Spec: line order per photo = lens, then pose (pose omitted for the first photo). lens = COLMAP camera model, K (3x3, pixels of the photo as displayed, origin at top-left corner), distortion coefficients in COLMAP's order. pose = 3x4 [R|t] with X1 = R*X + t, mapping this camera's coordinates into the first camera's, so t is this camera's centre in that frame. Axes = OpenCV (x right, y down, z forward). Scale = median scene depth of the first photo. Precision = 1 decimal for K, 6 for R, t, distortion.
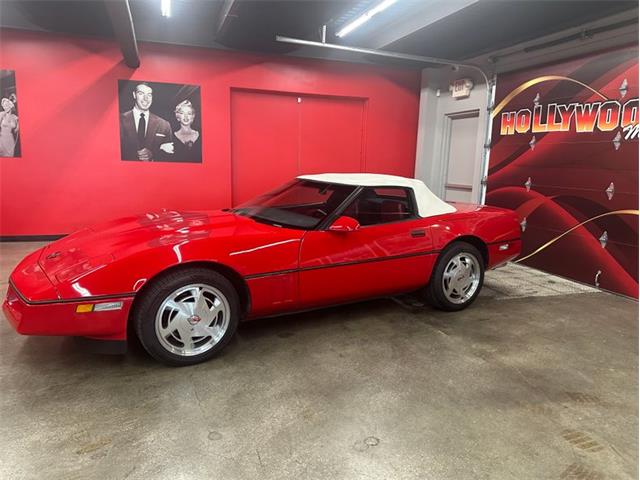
lens RADIAL K [[472.2, 0, 328.1], [0, 472.2, 240.0], [0, 0, 1]] dist [0.052686, -0.081004]
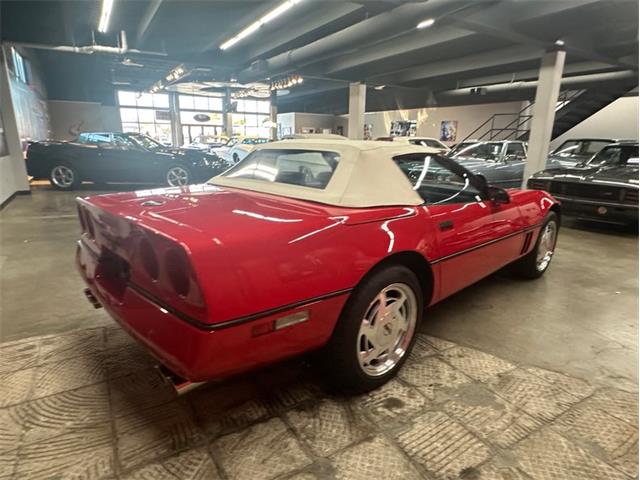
lens RADIAL K [[380.1, 0, 317.1], [0, 380.1, 245.8], [0, 0, 1]] dist [-0.005089, 0.002234]
pose [[-0.980274, 0.007022, -0.197518, 0.176719], [-0.077489, 0.905702, 0.416773, -0.190737], [0.181819, 0.423858, -0.887292, 1.288954]]
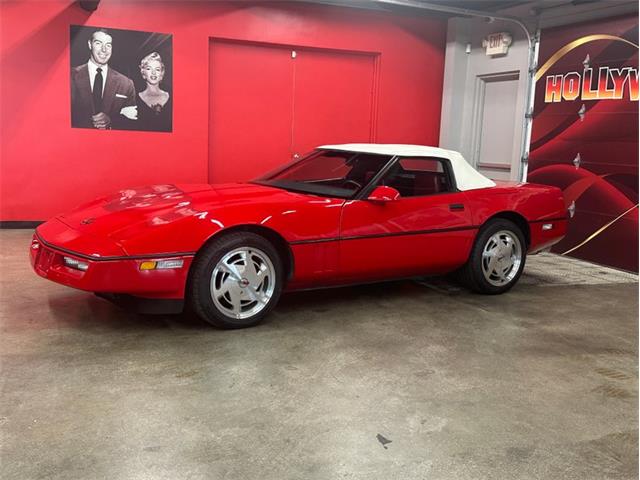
lens RADIAL K [[729.8, 0, 334.0], [0, 729.8, 238.9], [0, 0, 1]] dist [0.072867, 0.000000]
pose [[0.998087, 0.003117, 0.061739, -0.101308], [-0.001479, 0.999646, -0.026551, 0.062947], [-0.061800, 0.026409, 0.997739, -0.307276]]
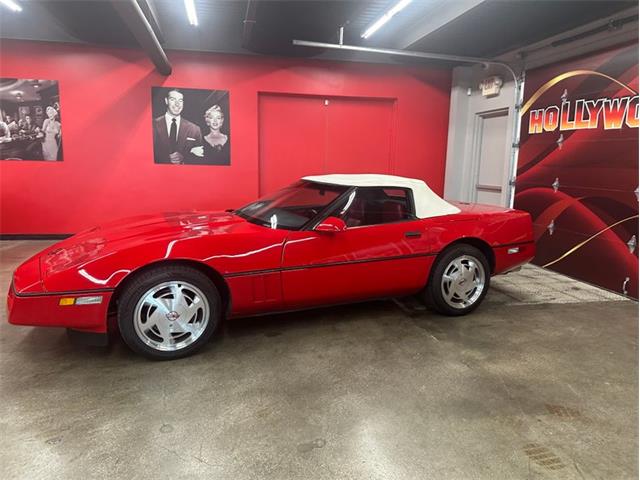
lens RADIAL K [[472.2, 0, 328.2], [0, 472.2, 236.8], [0, 0, 1]] dist [0.052686, -0.081004]
pose [[0.993065, 0.010250, -0.117122, 0.093077], [-0.011676, 0.999866, -0.011495, 0.002305], [0.116988, 0.012783, 0.993051, 0.007109]]
